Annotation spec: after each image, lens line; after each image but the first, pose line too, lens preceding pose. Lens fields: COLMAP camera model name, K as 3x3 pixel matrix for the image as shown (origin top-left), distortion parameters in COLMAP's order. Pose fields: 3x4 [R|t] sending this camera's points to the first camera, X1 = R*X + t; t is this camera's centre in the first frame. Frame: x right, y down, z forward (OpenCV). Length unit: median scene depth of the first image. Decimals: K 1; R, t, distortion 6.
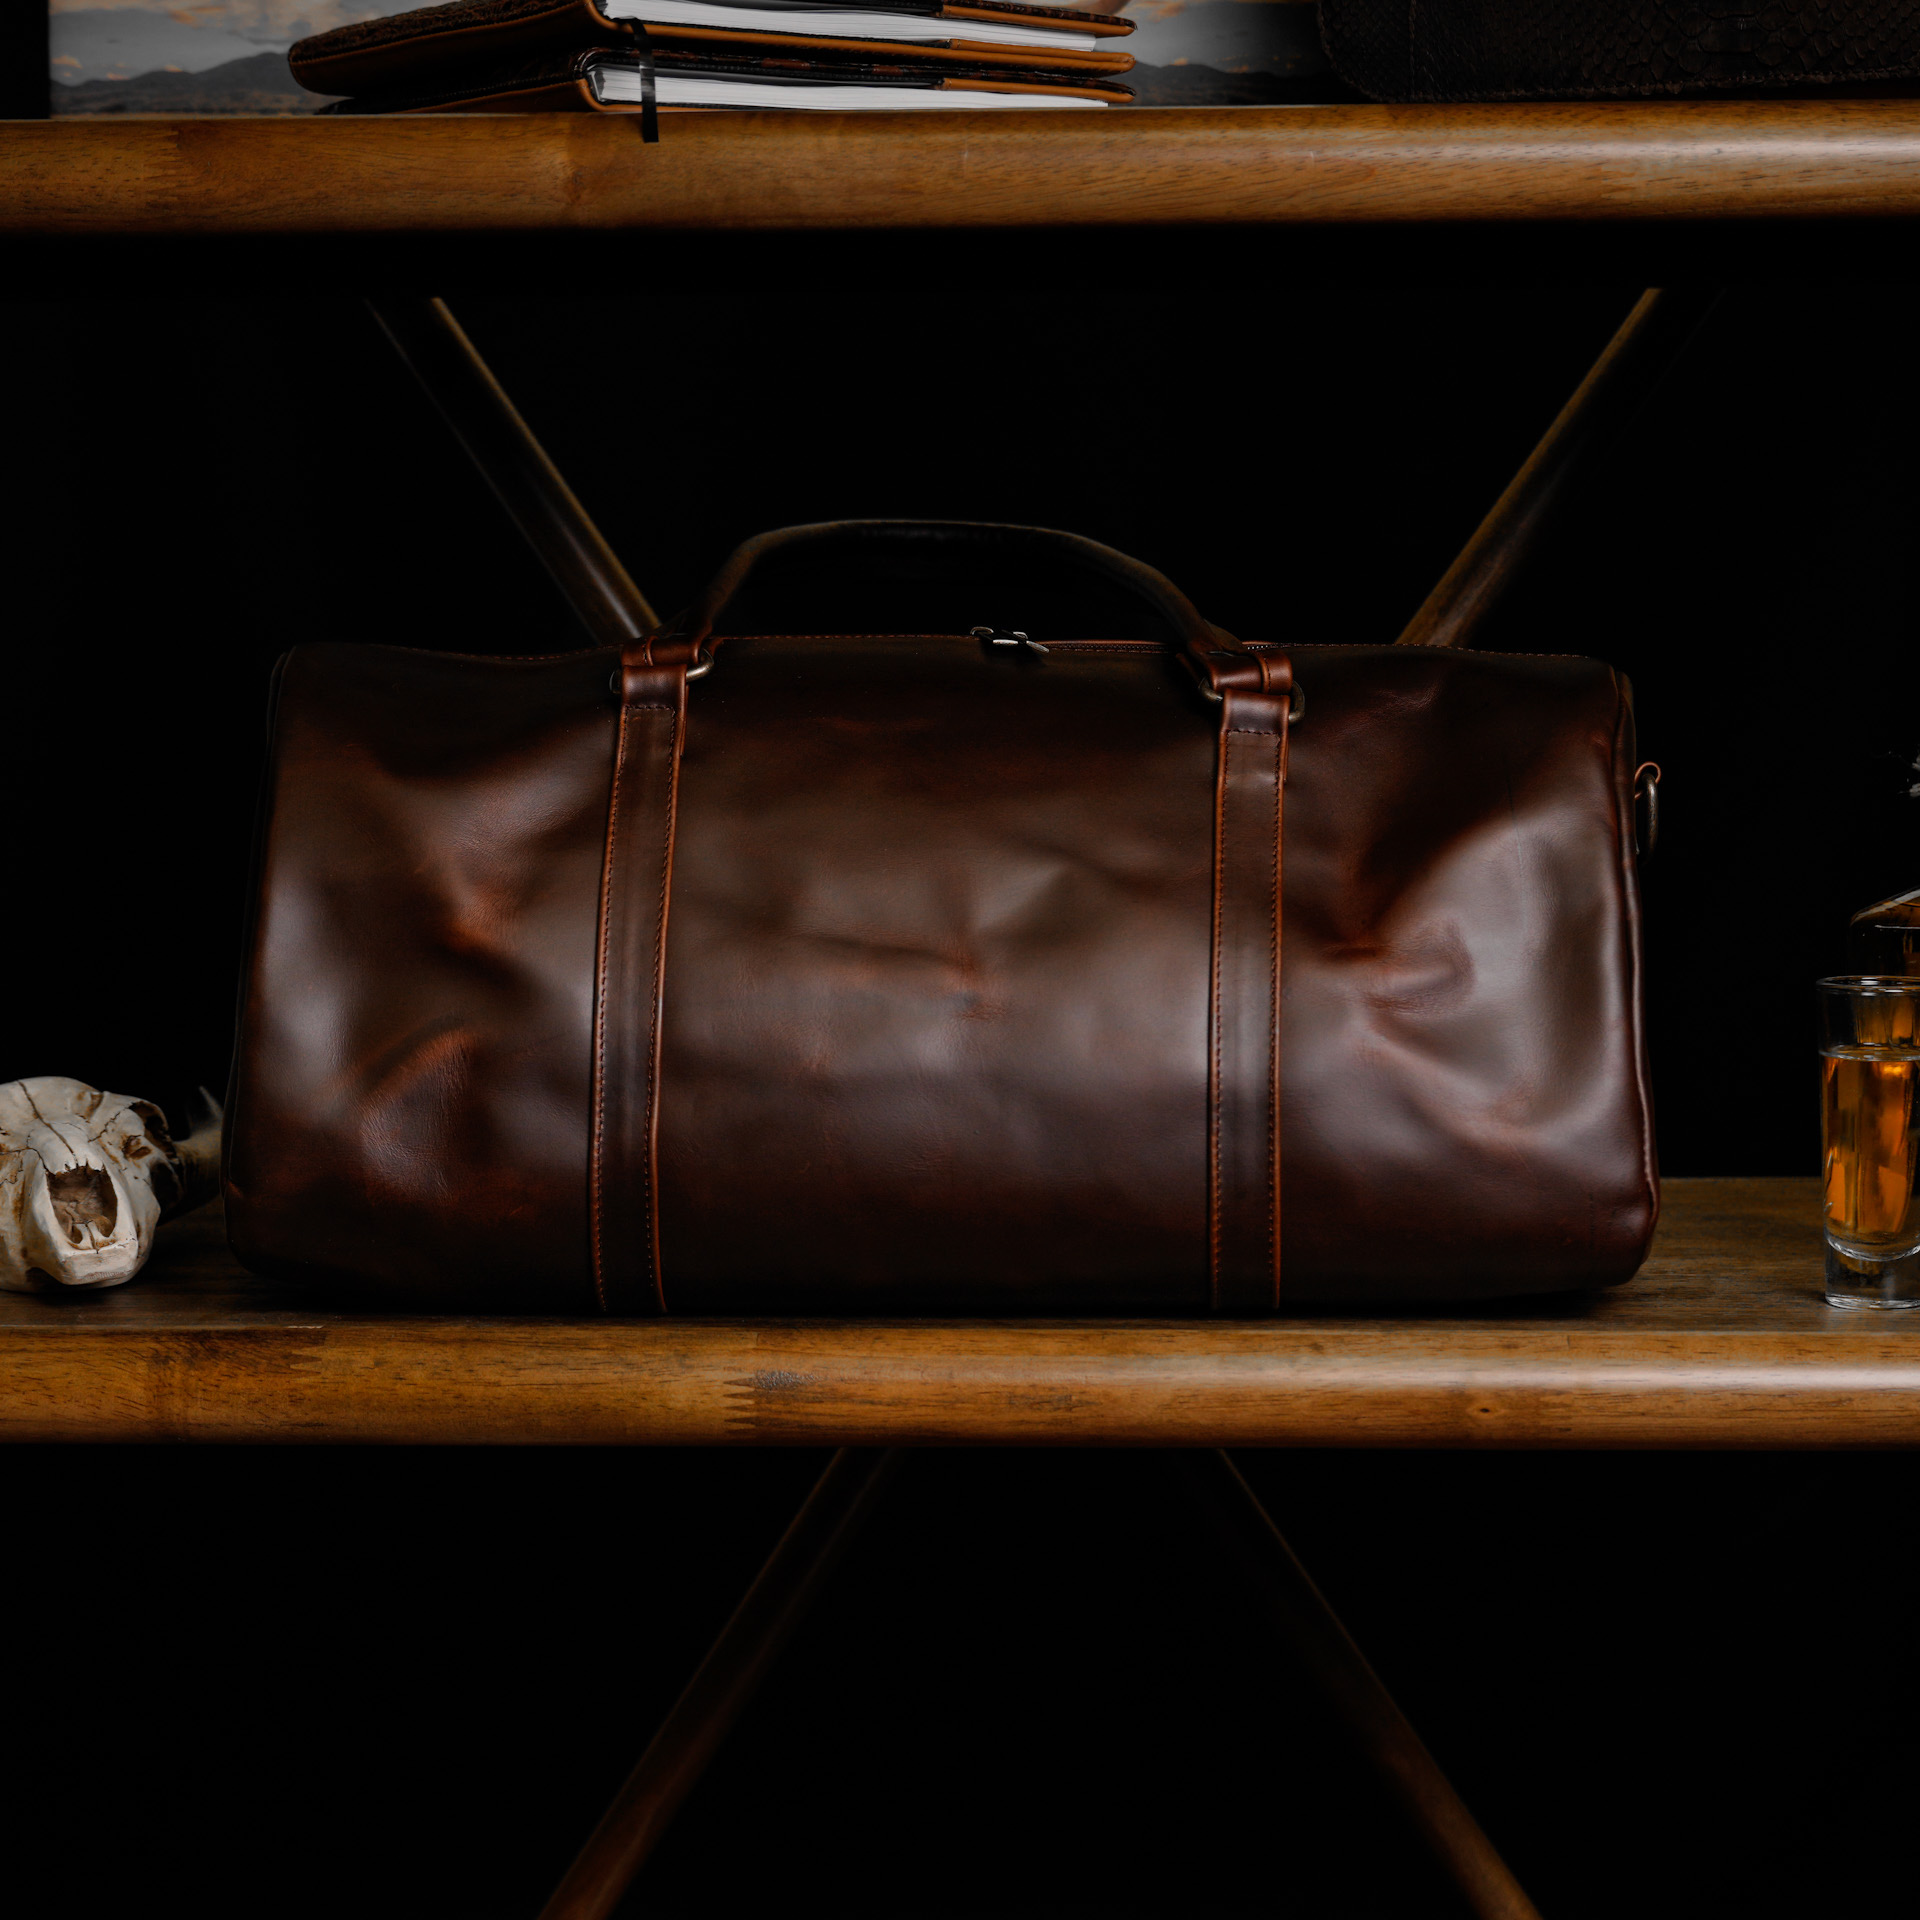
lens RADIAL K [[4534.0, 0, 960.0], [0, 4534.0, 960.0], [0, 0, 1]] dist [0.018511, 0.183626]
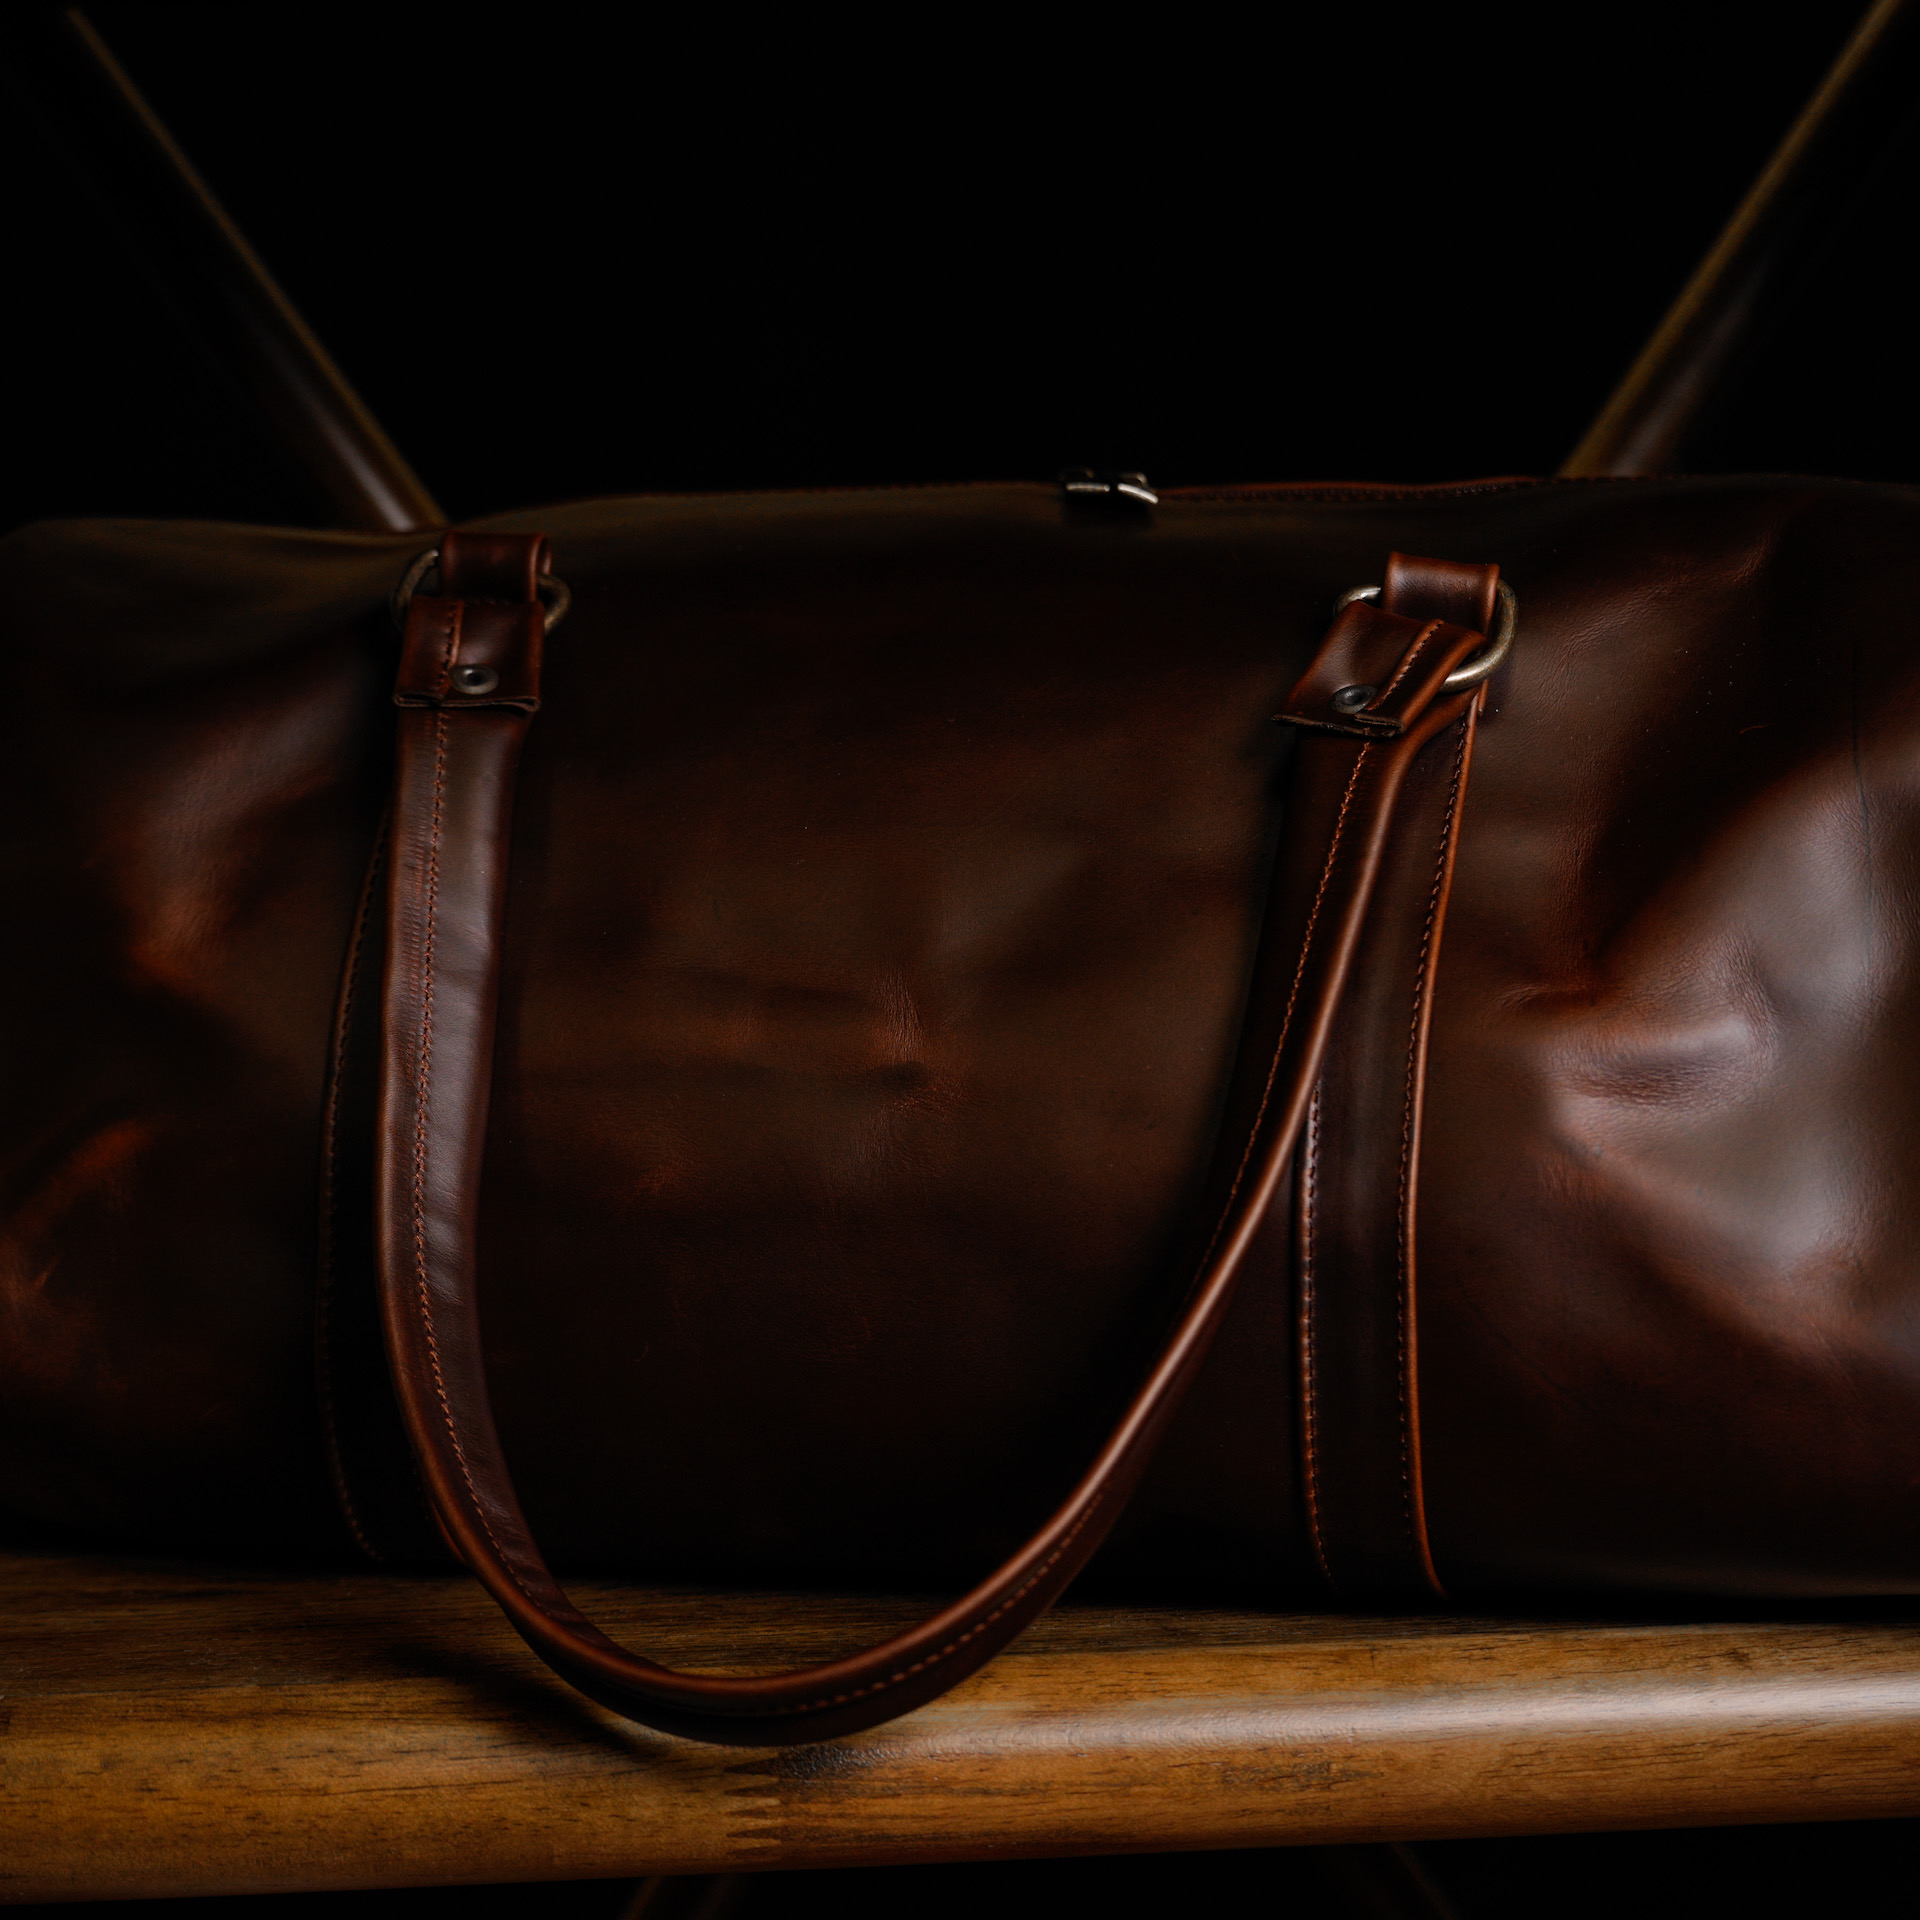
lens RADIAL K [[4534.0, 0, 960.0], [0, 4534.0, 960.0], [0, 0, 1]] dist [0.018511, 0.183626]
pose [[0.994514, -0.034921, 0.098606, -0.075156], [0.034956, 0.999388, 0.001373, -0.008538], [-0.098593, 0.002082, 0.995126, 0.426263]]
